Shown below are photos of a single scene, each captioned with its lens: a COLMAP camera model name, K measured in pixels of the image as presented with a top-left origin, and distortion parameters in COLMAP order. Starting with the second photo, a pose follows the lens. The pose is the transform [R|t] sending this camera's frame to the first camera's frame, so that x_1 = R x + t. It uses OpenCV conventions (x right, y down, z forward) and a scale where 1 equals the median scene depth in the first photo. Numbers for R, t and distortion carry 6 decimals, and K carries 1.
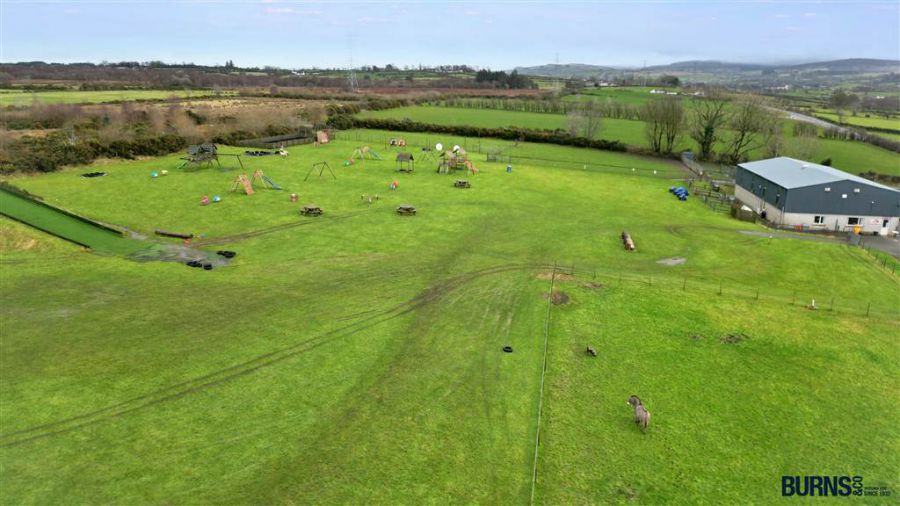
lens RADIAL K [[645.7, 0, 450.0], [0, 645.7, 253.0], [0, 0, 1]] dist [0.001849, -0.077278]
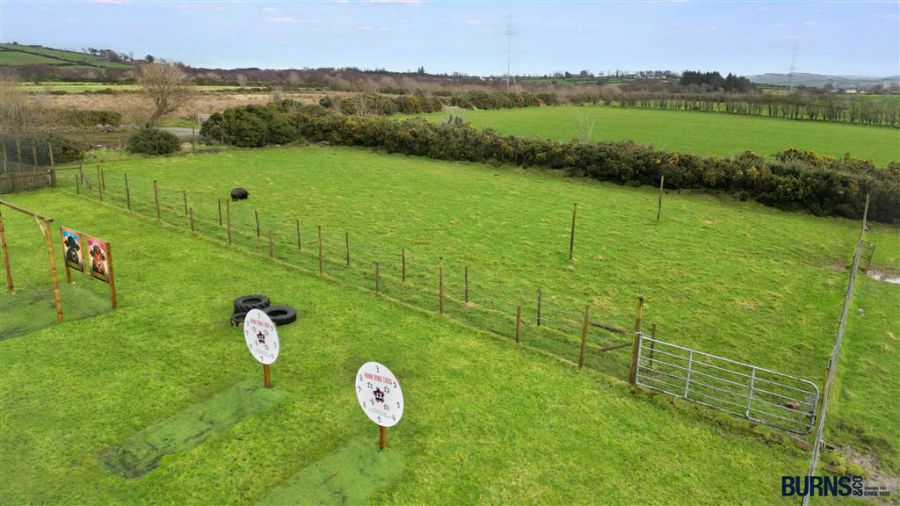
lens RADIAL K [[641.2, 0, 450.0], [0, 641.2, 253.0], [0, 0, 1]] dist [0.006345, -0.042192]
pose [[0.956069, 0.074625, -0.283485, 0.040003], [-0.078353, 0.996924, -0.001819, -0.154834], [0.282477, 0.023951, 0.958975, 0.764911]]
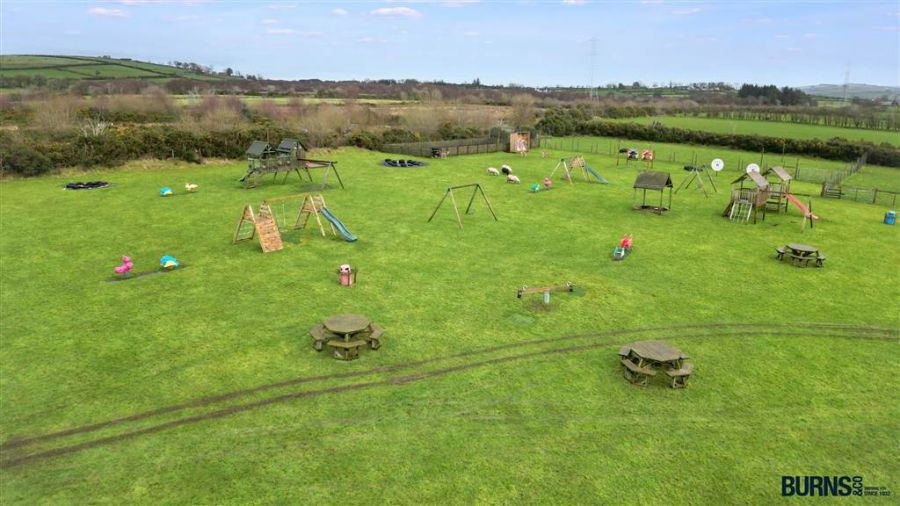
lens RADIAL K [[641.2, 0, 450.0], [0, 641.2, 253.0], [0, 0, 1]] dist [0.006345, -0.042192]
pose [[0.934314, 0.085851, -0.345959, -0.029212], [-0.095627, 0.995354, -0.011257, -0.052504], [0.343385, 0.043600, 0.938182, 0.351290]]
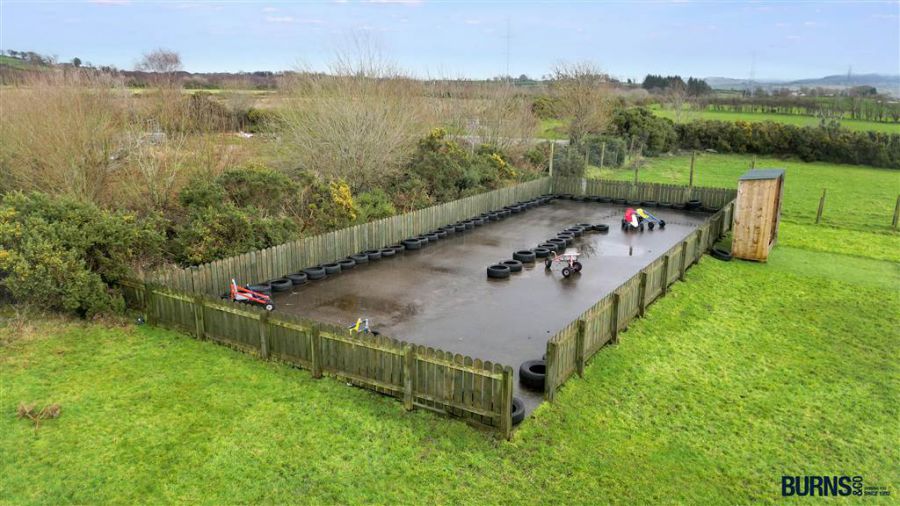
lens RADIAL K [[644.1, 0, 450.0], [0, 644.1, 253.0], [0, 0, 1]] dist [-0.013825, -0.007611]
pose [[0.982536, 0.045879, -0.180328, -0.220859], [-0.049441, 0.998660, -0.015305, -0.149800], [0.179384, 0.023954, 0.983487, 0.755287]]
